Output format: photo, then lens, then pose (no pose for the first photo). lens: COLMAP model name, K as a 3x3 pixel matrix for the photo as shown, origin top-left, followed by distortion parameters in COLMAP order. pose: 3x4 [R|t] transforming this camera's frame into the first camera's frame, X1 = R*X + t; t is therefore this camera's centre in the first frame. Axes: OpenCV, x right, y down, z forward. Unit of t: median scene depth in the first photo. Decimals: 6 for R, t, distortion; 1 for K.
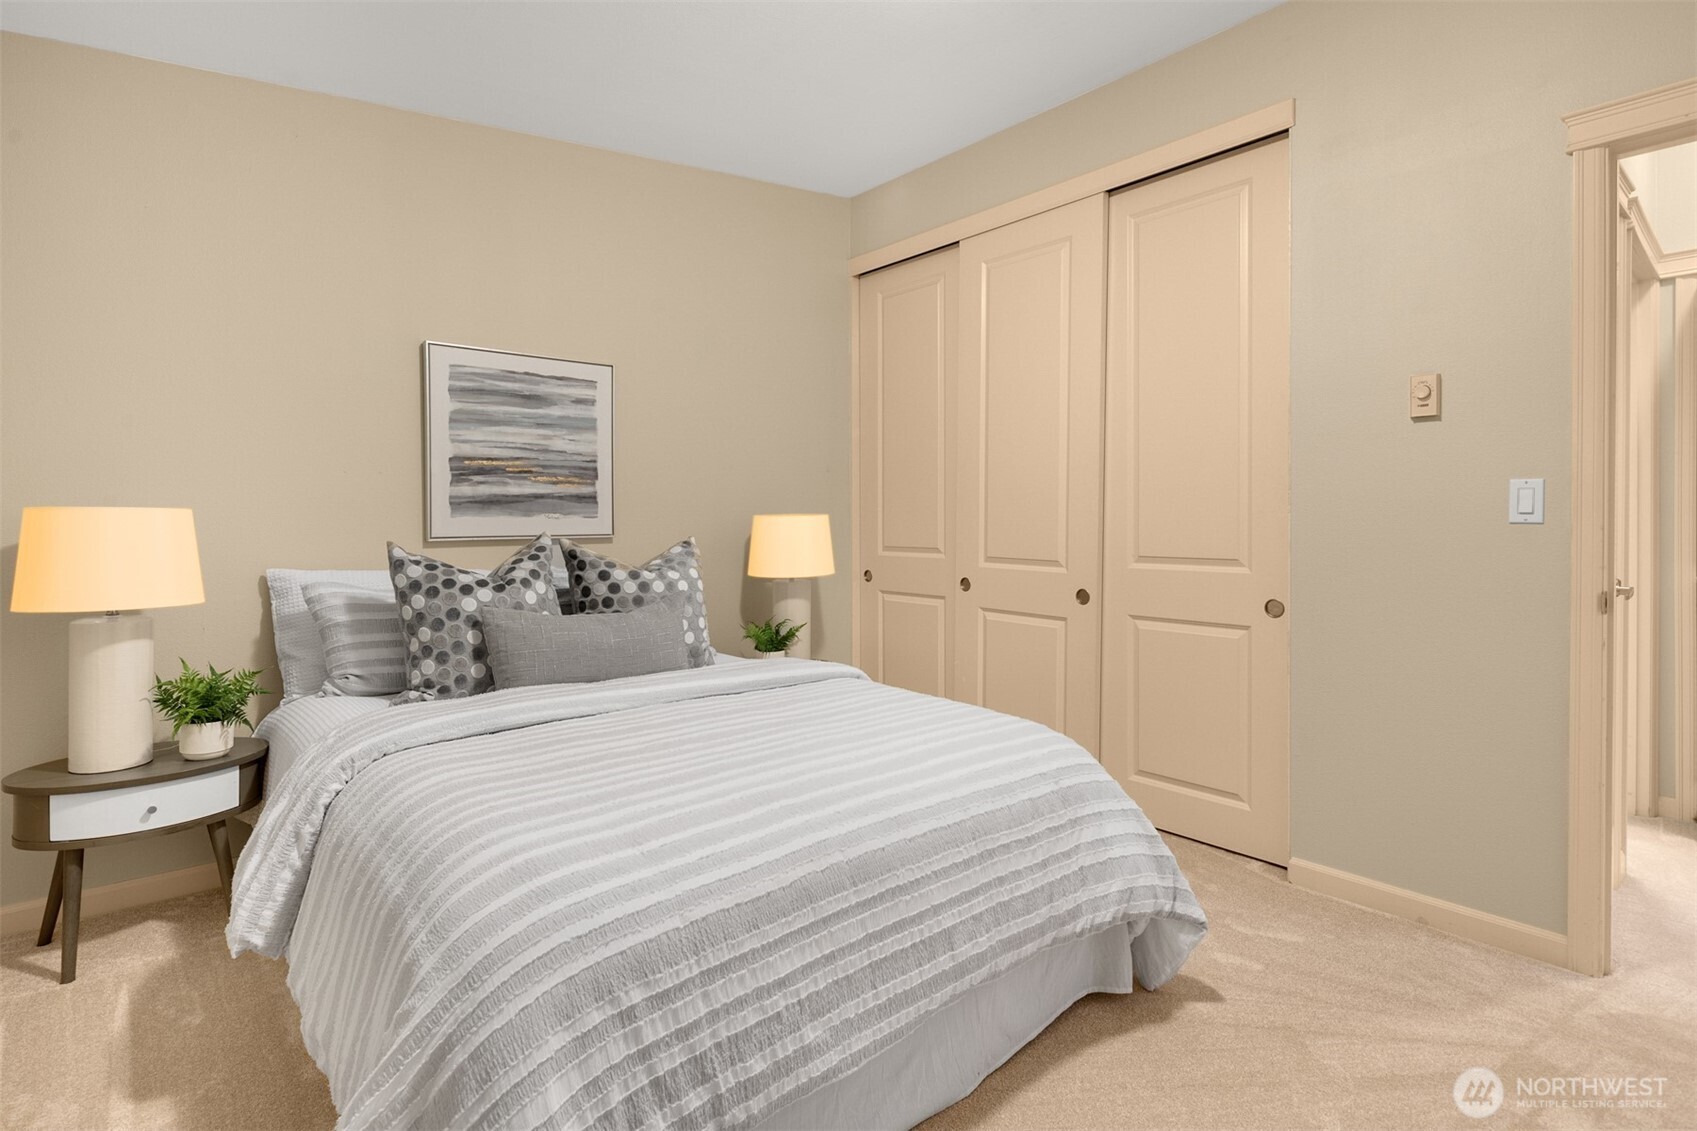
lens RADIAL K [[819.2, 0, 854.1], [0, 819.2, 523.4], [0, 0, 1]] dist [-0.021315, 0.000260]
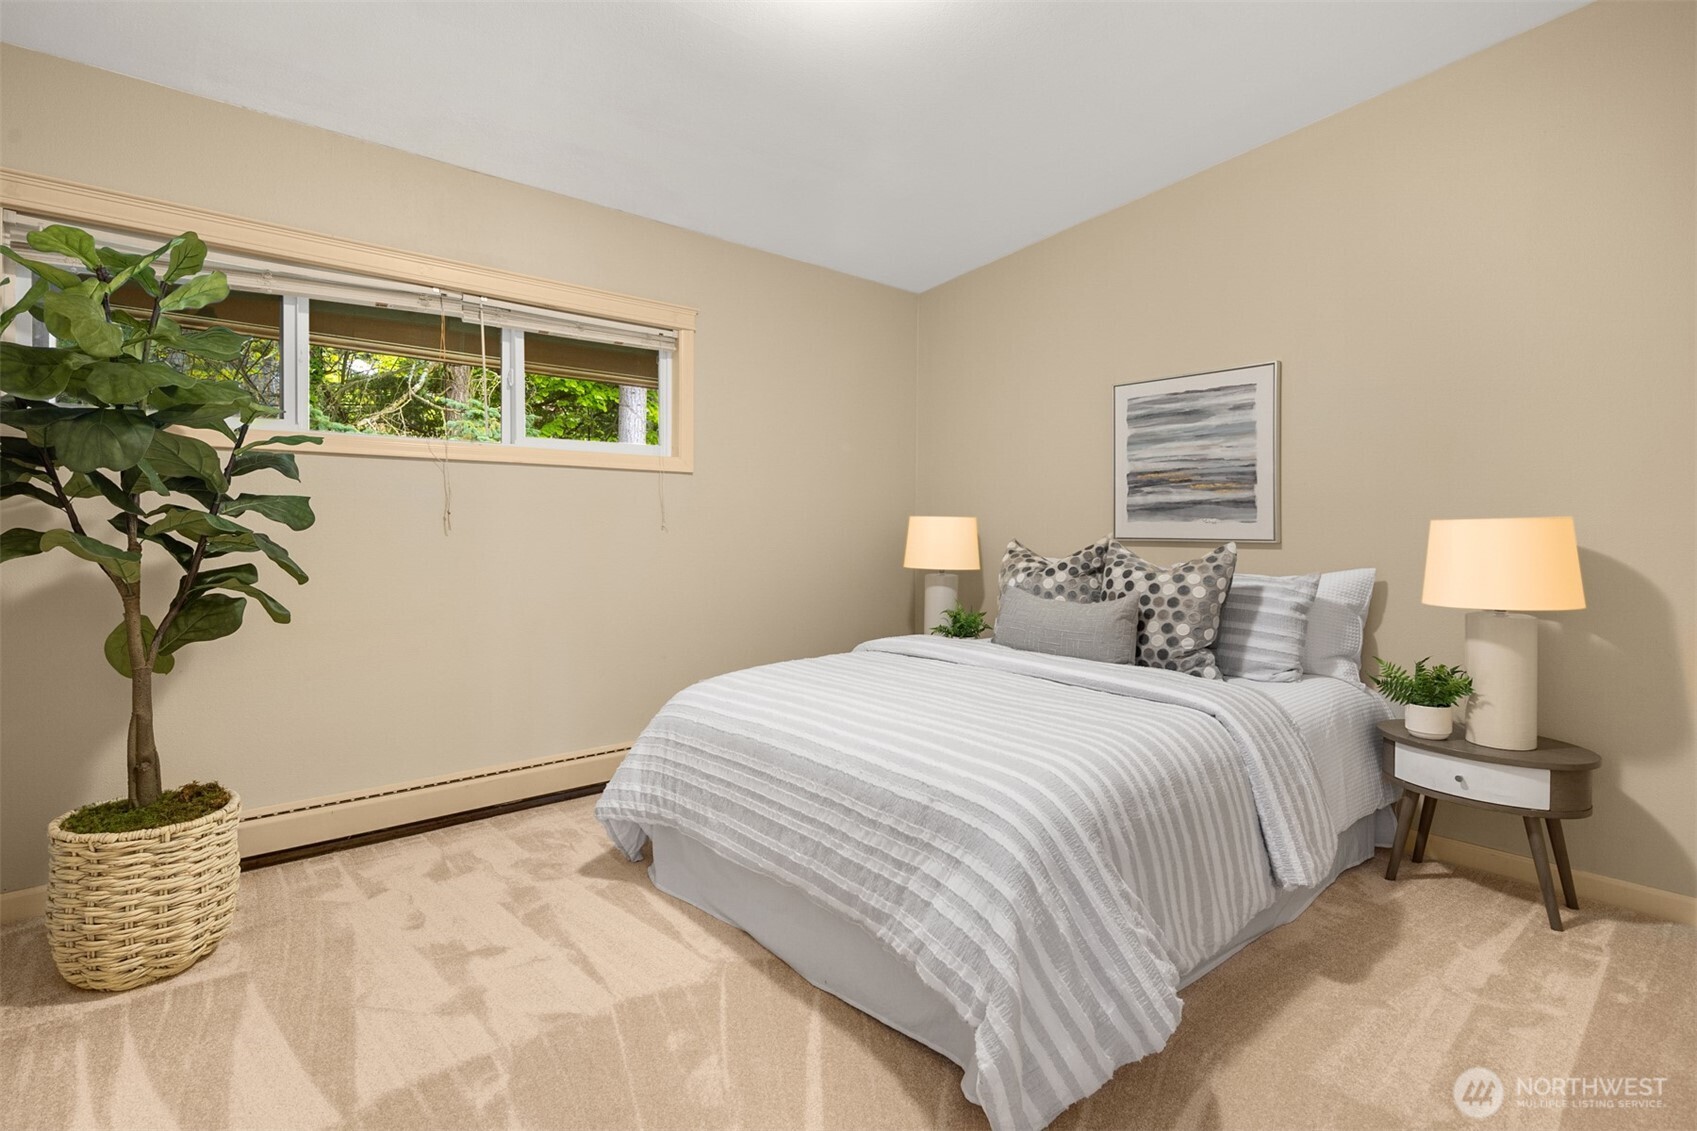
lens RADIAL K [[819.2, 0, 834.4], [0, 819.2, 533.2], [0, 0, 1]] dist [-0.021315, 0.000260]
pose [[-0.012991, 0.009024, -0.999875, 0.720011], [-0.009310, 0.999915, 0.009145, 0.002037], [0.999872, 0.009428, -0.012906, 0.544722]]
